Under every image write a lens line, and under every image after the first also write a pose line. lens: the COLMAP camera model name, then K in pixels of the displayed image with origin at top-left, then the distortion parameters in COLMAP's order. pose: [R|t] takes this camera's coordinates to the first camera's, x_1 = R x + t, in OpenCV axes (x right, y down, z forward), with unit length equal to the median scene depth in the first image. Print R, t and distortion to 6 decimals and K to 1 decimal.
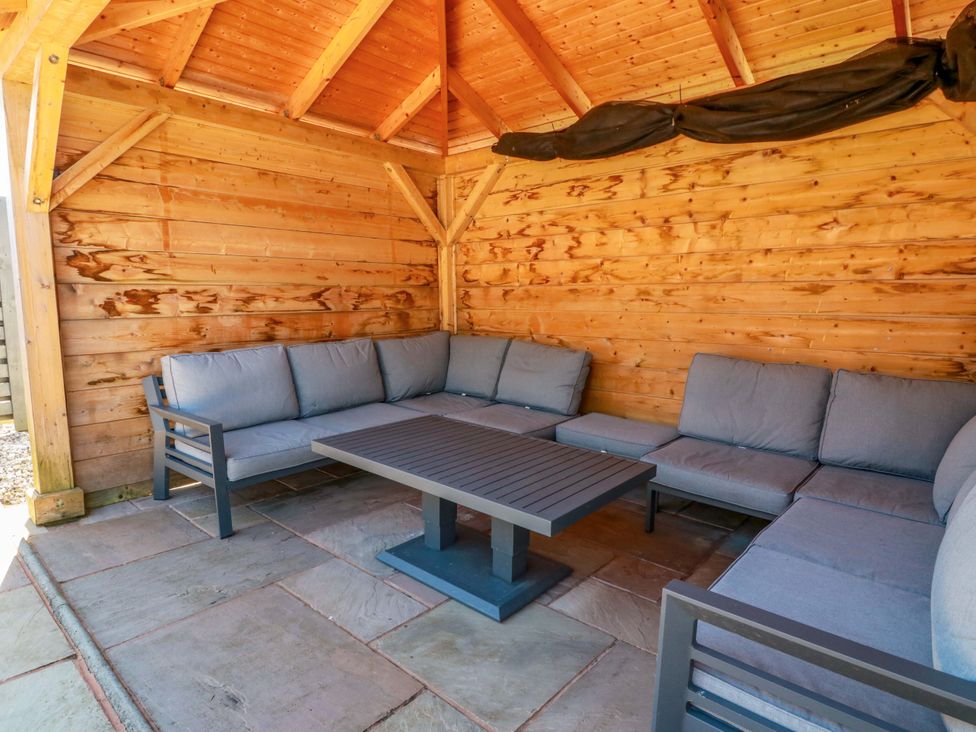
lens RADIAL K [[557.0, 0, 488.0], [0, 557.0, 363.0], [0, 0, 1]] dist [-0.002661, -0.003362]
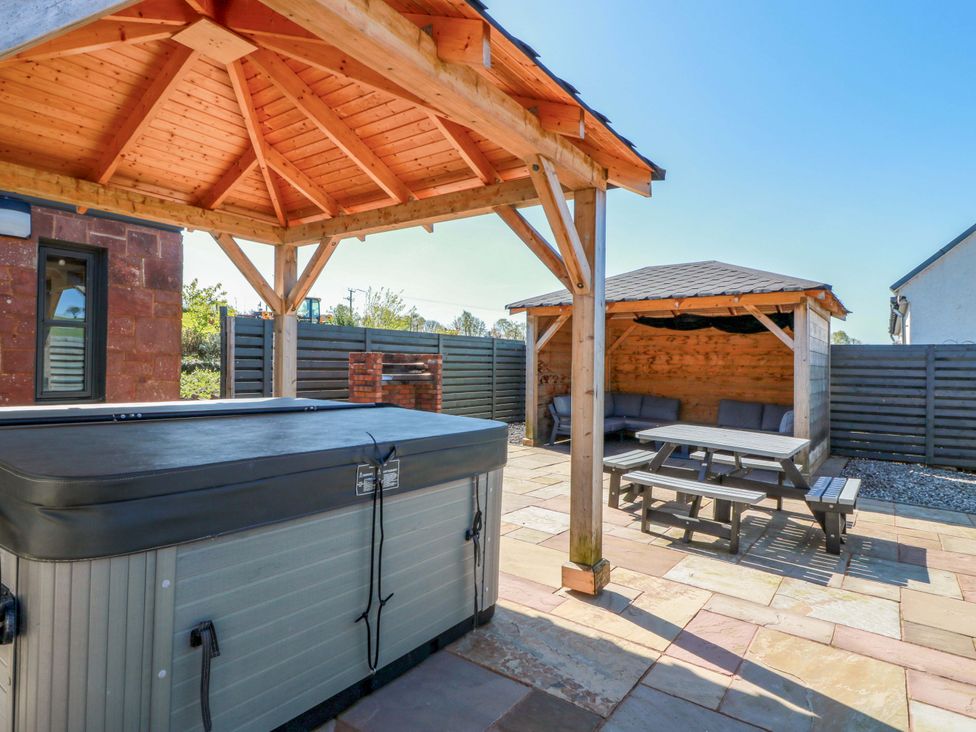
lens RADIAL K [[557.0, 0, 488.4], [0, 557.0, 362.8], [0, 0, 1]] dist [-0.002661, -0.003362]
pose [[0.995597, 0.018403, 0.091916, -1.021364], [-0.007159, 0.992603, -0.121191, 0.141778], [-0.093467, 0.119999, 0.988364, -1.657186]]
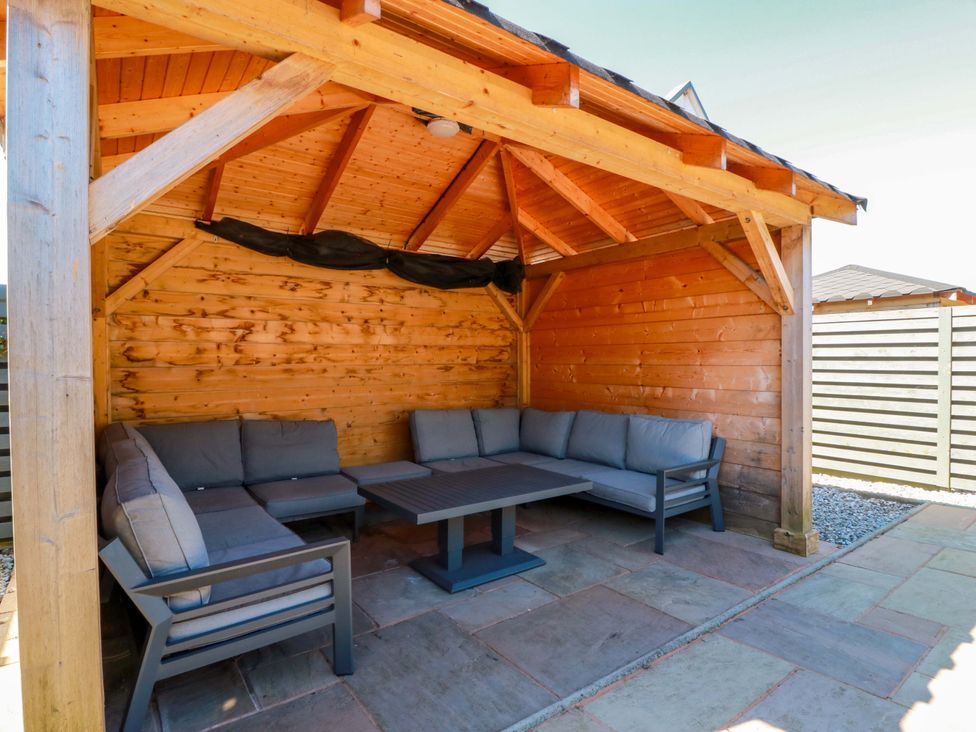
lens RADIAL K [[509.4, 0, 491.7], [0, 509.4, 360.4], [0, 0, 1]] dist [-0.002017, -0.008312]
pose [[0.201645, 0.000979, 0.979458, -0.859636], [0.120666, 0.992357, -0.025833, -0.079983], [-0.971998, 0.123396, 0.199985, 0.417800]]
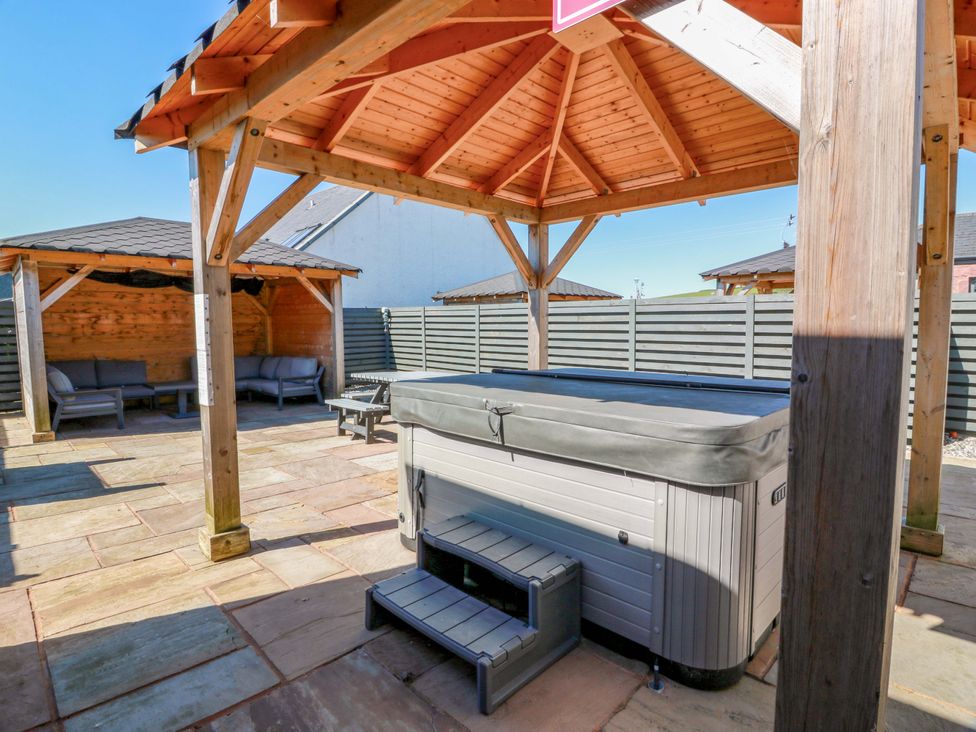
lens RADIAL K [[509.4, 0, 489.7], [0, 509.4, 360.8], [0, 0, 1]] dist [-0.002017, -0.008312]
pose [[0.058628, -0.073332, 0.995583, -2.110413], [0.121299, 0.990432, 0.065809, 0.020412], [-0.990883, 0.116905, 0.066962, -0.768780]]
